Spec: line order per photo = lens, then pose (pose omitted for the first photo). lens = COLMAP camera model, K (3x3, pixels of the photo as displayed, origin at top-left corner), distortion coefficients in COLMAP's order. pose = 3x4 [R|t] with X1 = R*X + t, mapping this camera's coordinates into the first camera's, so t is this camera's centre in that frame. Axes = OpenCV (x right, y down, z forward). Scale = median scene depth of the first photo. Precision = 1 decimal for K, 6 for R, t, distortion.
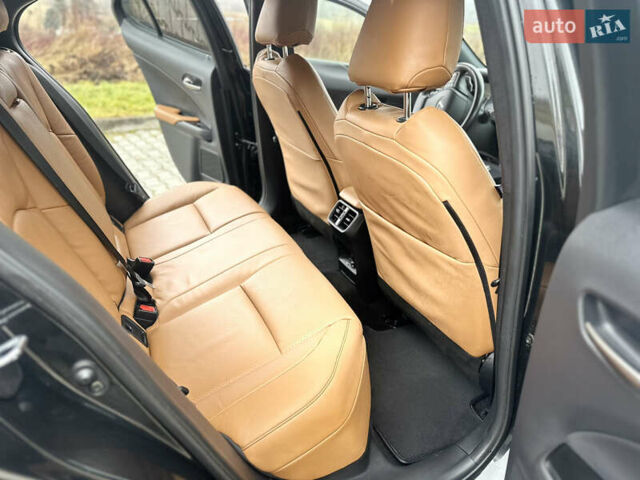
lens RADIAL K [[447.2, 0, 320.0], [0, 447.2, 240.0], [0, 0, 1]] dist [0.093161, -0.138943]
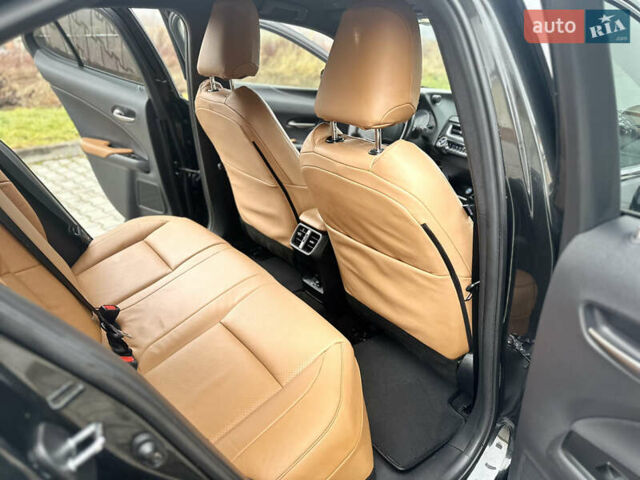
lens RADIAL K [[447.2, 0, 320.0], [0, 447.2, 240.0], [0, 0, 1]] dist [0.093161, -0.138943]
pose [[0.979914, -0.103915, 0.170207, -0.093507], [0.107311, 0.994166, -0.010853, -0.036950], [-0.168087, 0.028900, 0.985349, -0.019720]]
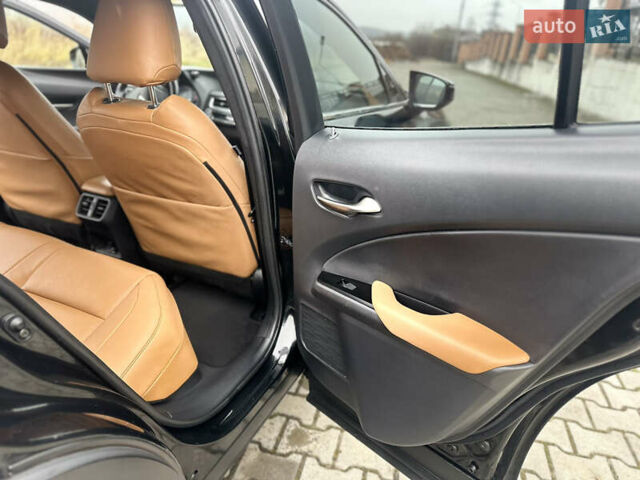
lens RADIAL K [[453.0, 0, 320.0], [0, 453.0, 240.0], [0, 0, 1]] dist [0.091983, -0.138684]
pose [[0.768526, -0.263787, 0.582911, -0.192690], [0.260615, 0.961113, 0.091335, 0.062720], [-0.584336, 0.081722, 0.807387, -0.184358]]
